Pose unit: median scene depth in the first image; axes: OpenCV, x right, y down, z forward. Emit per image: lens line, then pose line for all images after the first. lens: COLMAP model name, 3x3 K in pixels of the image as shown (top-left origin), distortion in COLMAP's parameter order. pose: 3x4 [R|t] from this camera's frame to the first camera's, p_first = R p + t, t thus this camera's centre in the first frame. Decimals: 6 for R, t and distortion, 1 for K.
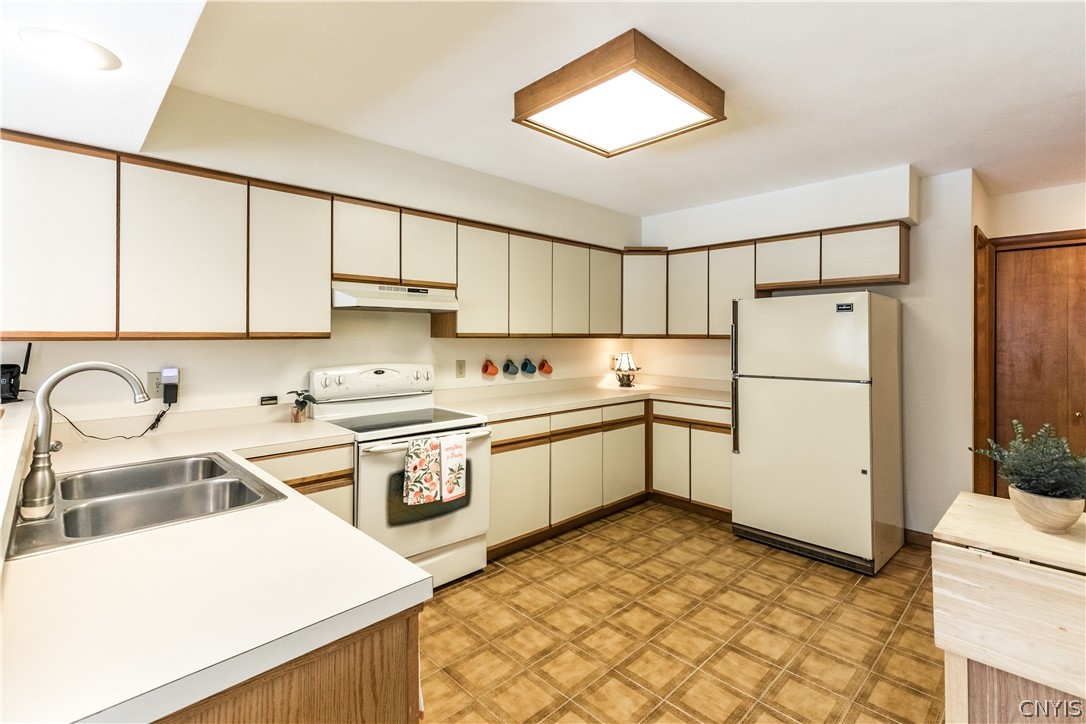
lens RADIAL K [[507.8, 0, 564.4], [0, 507.8, 332.3], [0, 0, 1]] dist [0.002737, -0.000287]
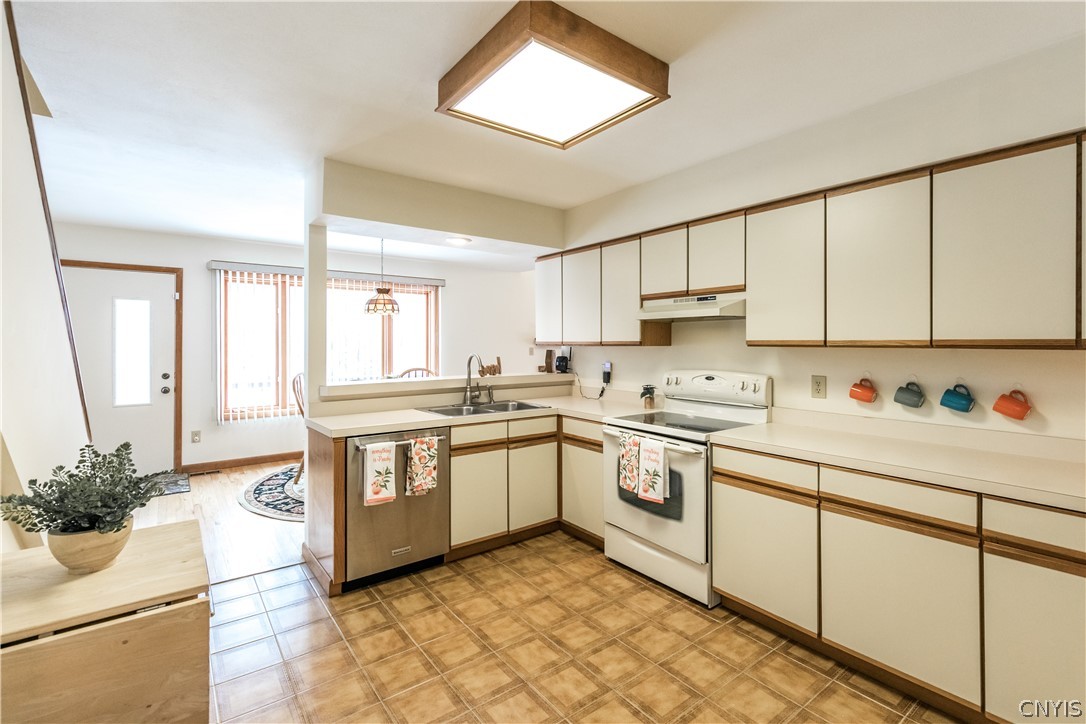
lens RADIAL K [[499.1, 0, 537.6], [0, 499.1, 346.9], [0, 0, 1]] dist [0.013116, -0.000175]
pose [[-0.155863, 0.006657, -0.987756, 0.824509], [0.006155, 0.999964, 0.005768, 0.006091], [0.987759, -0.005180, -0.155899, 0.928697]]
